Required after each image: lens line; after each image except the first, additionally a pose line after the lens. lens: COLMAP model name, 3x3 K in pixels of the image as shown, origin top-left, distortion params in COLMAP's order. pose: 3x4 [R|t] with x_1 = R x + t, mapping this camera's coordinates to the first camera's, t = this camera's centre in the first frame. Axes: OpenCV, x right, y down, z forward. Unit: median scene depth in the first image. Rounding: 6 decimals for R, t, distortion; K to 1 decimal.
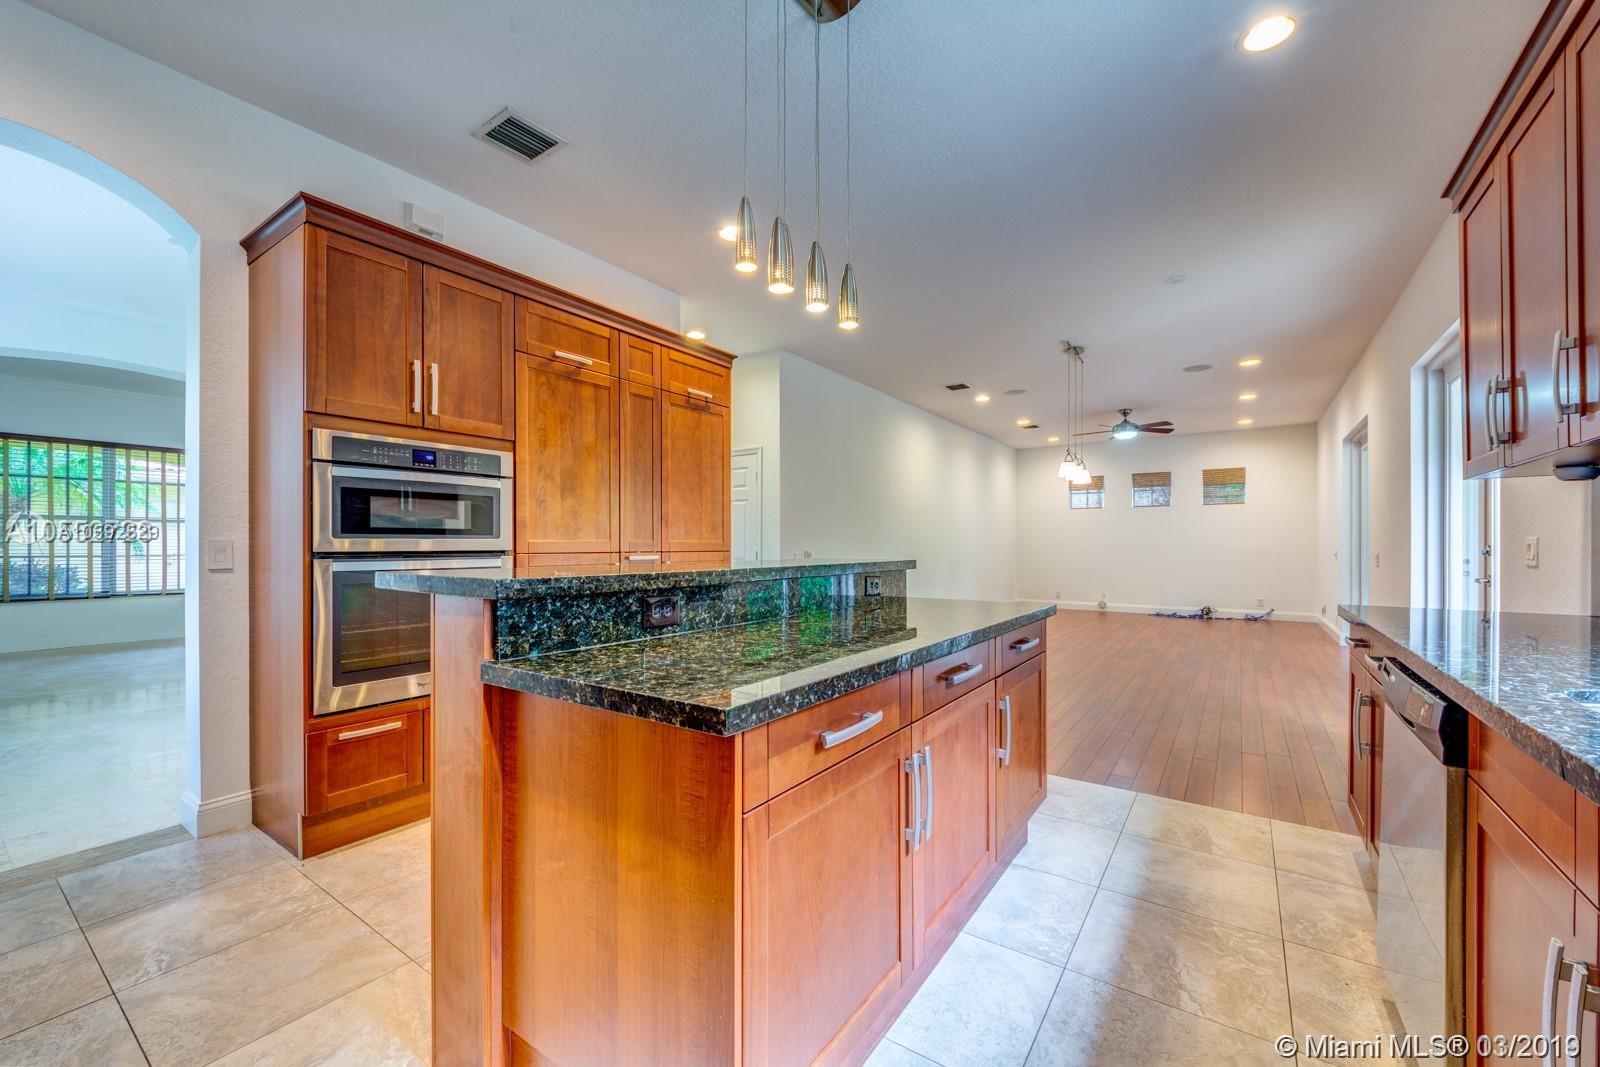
lens RADIAL K [[648.3, 0, 803.3], [0, 648.3, 539.4], [0, 0, 1]] dist [-0.000806, -0.001568]
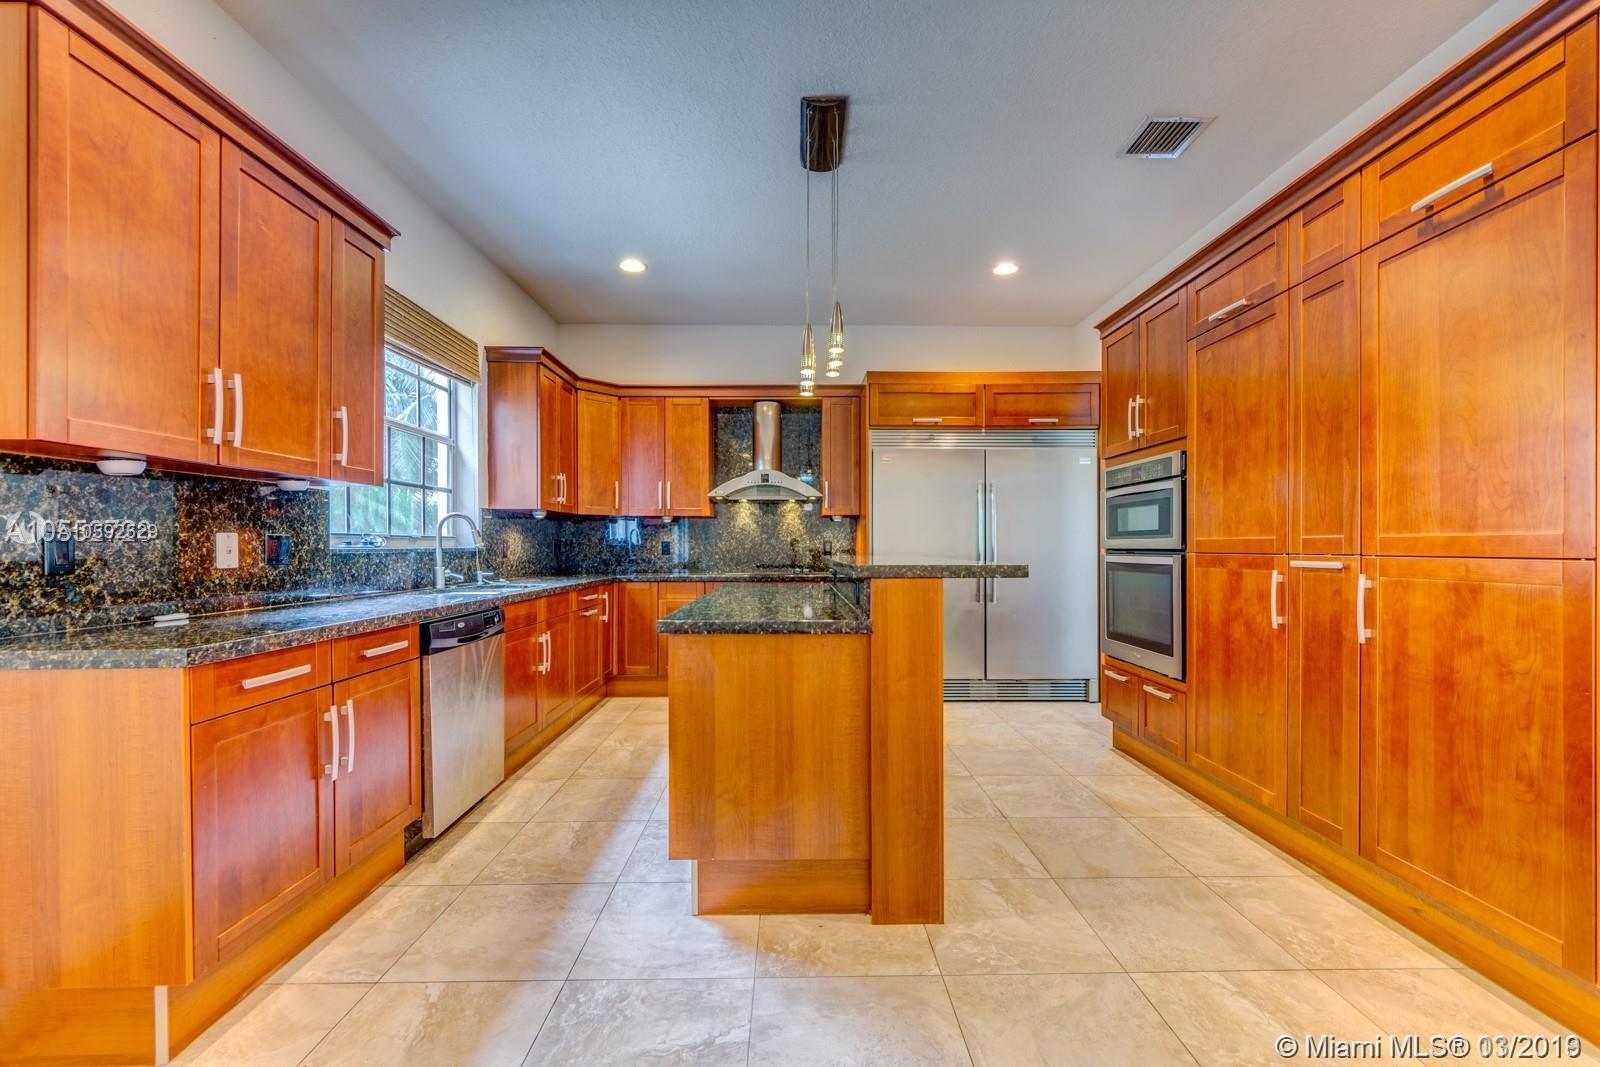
lens RADIAL K [[648.3, 0, 793.0], [0, 648.3, 540.0], [0, 0, 1]] dist [-0.000806, -0.001568]
pose [[-0.826610, 0.007189, -0.562730, 0.669695], [0.011593, 0.999924, -0.004255, -0.000398], [0.562656, -0.010041, -0.826630, 1.693832]]
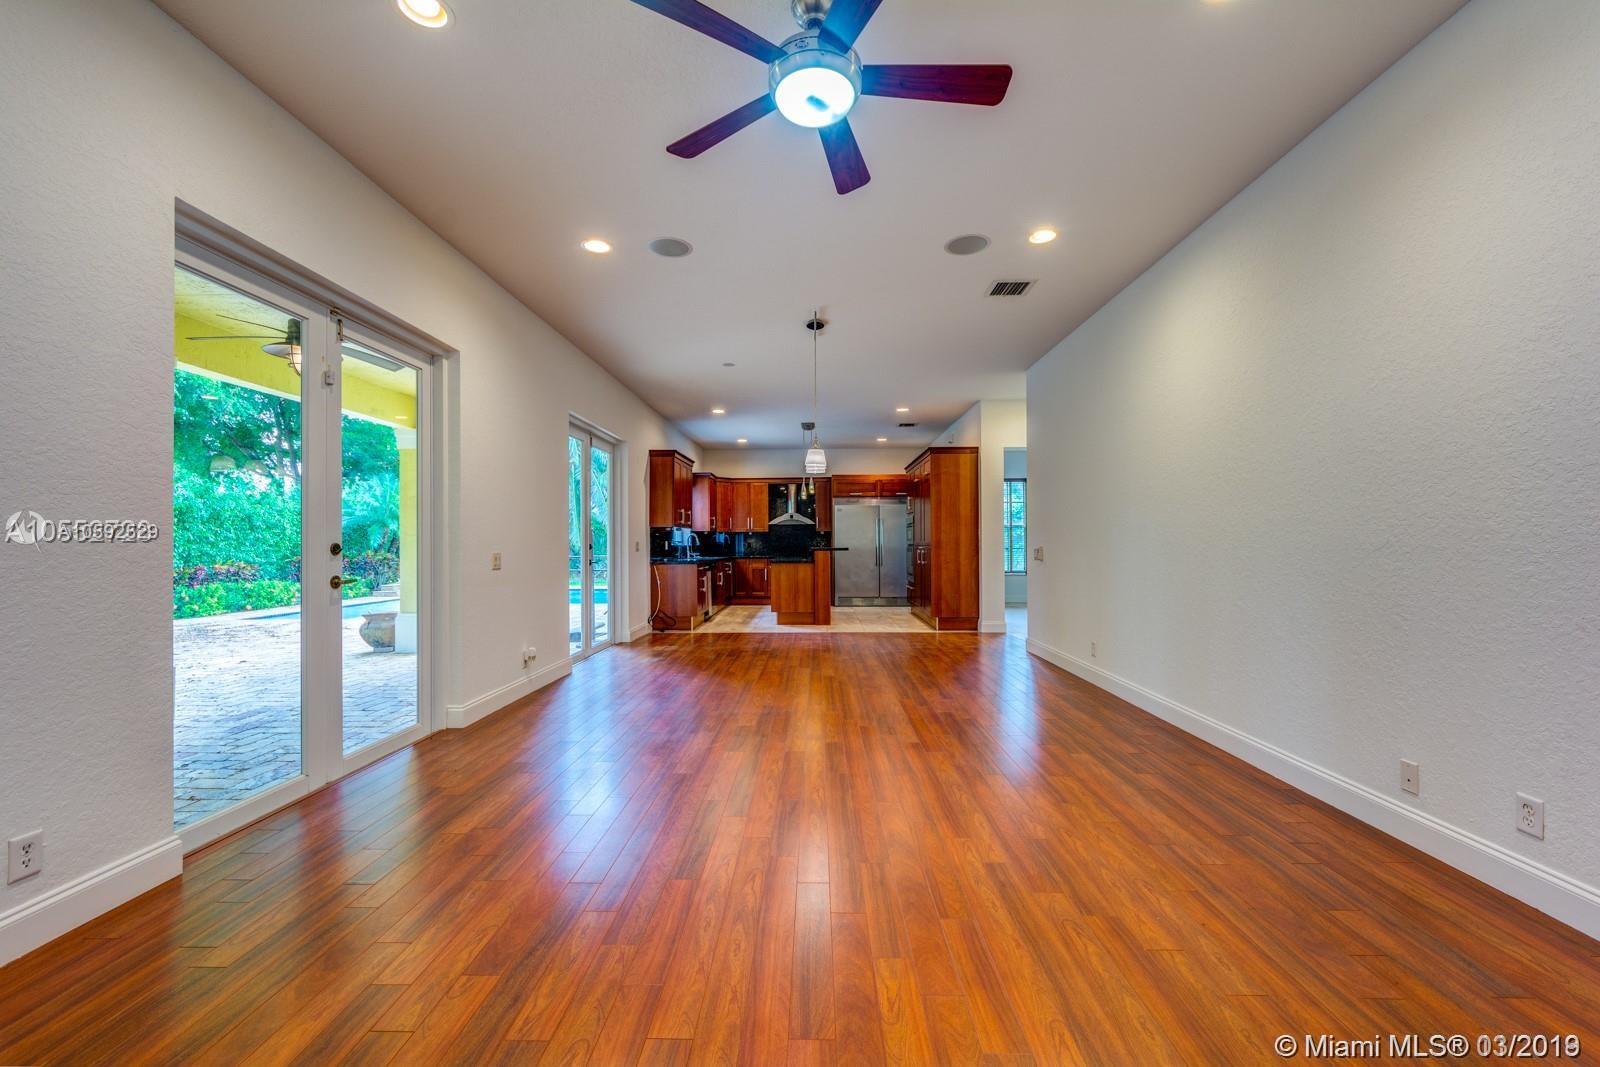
lens RADIAL K [[648.3, 0, 801.8], [0, 648.3, 536.9], [0, 0, 1]] dist [-0.000806, -0.001568]
pose [[-0.839772, 0.006579, -0.542899, 2.167962], [0.011935, 0.999909, -0.006344, -0.013712], [0.542807, -0.011807, -0.839774, 4.086882]]
